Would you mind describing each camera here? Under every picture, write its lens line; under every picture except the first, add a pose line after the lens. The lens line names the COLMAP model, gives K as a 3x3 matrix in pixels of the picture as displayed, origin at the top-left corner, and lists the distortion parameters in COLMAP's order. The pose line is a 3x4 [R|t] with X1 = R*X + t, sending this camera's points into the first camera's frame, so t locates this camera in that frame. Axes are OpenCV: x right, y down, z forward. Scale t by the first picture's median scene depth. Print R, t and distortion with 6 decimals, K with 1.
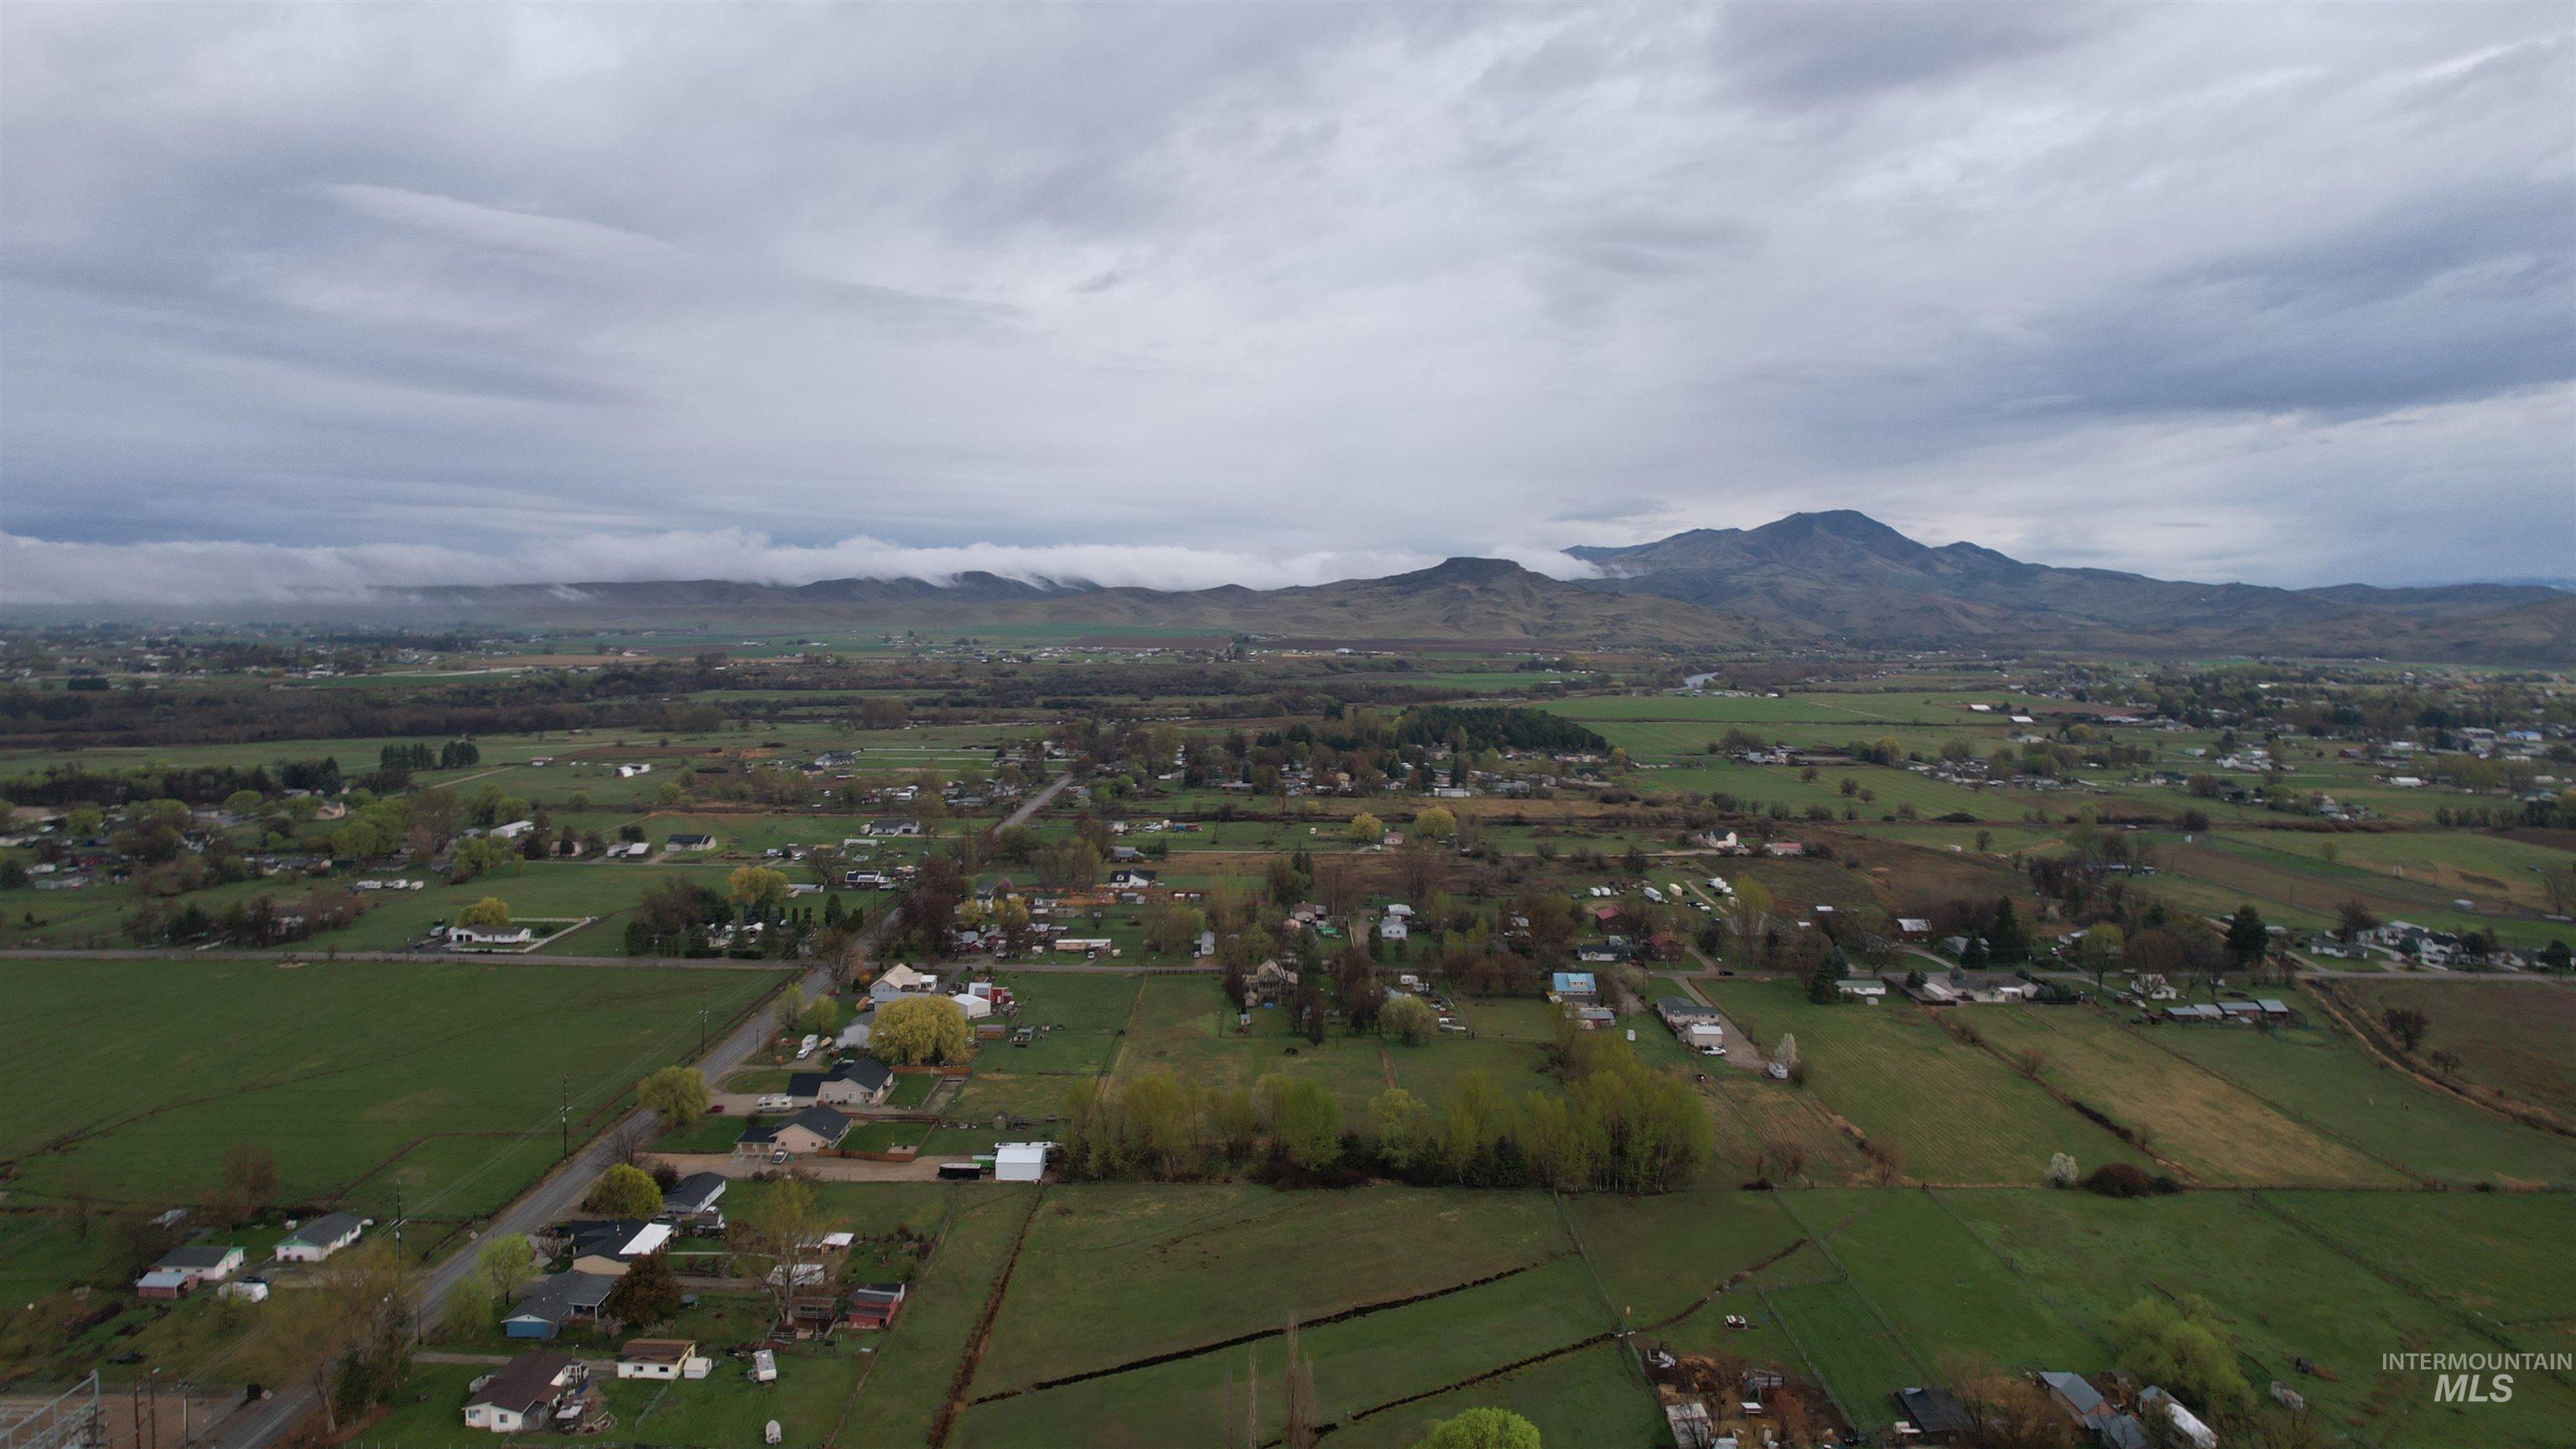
lens RADIAL K [[1609.6, 0, 1298.3], [0, 1609.6, 724.6], [0, 0, 1]] dist [-0.088414, 0.080201]
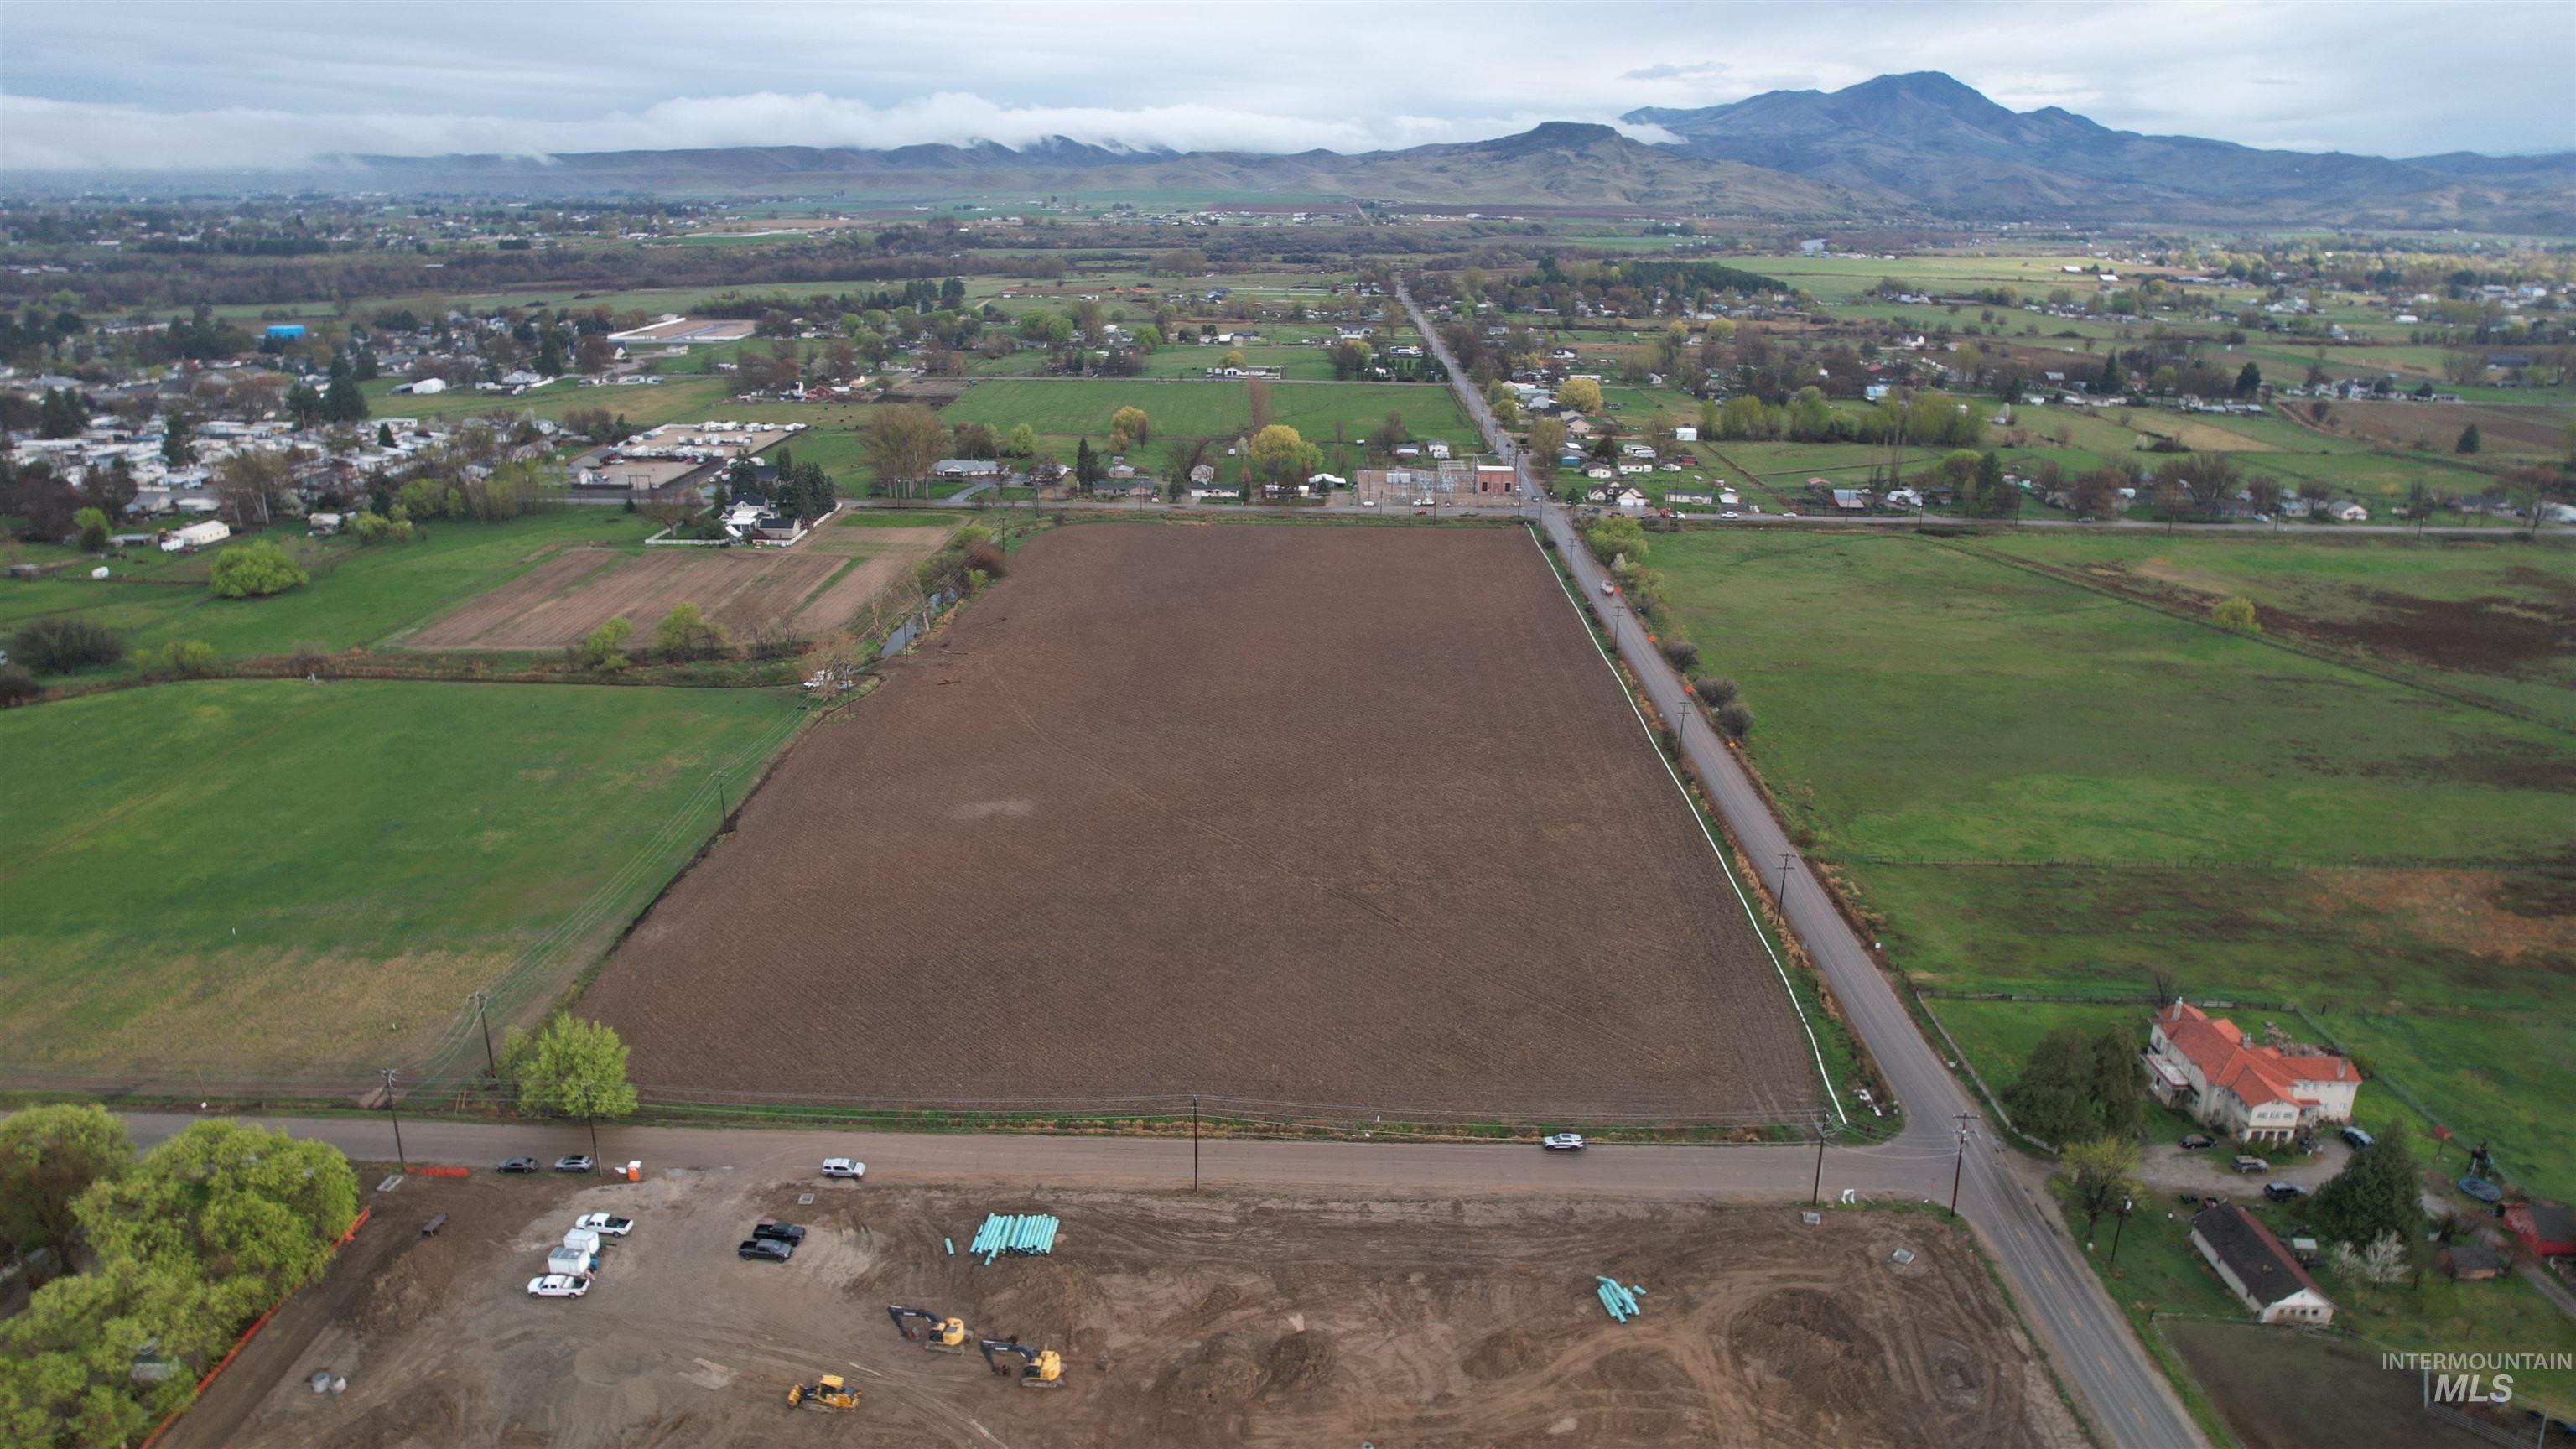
lens RADIAL K [[1609.6, 0, 1298.3], [0, 1609.6, 724.6], [0, 0, 1]] dist [-0.088414, 0.080201]
pose [[0.999747, 0.007852, -0.021056, -0.049715], [-0.002154, 0.966132, 0.258041, 0.006491], [0.022369, -0.257930, 0.965905, -0.097171]]
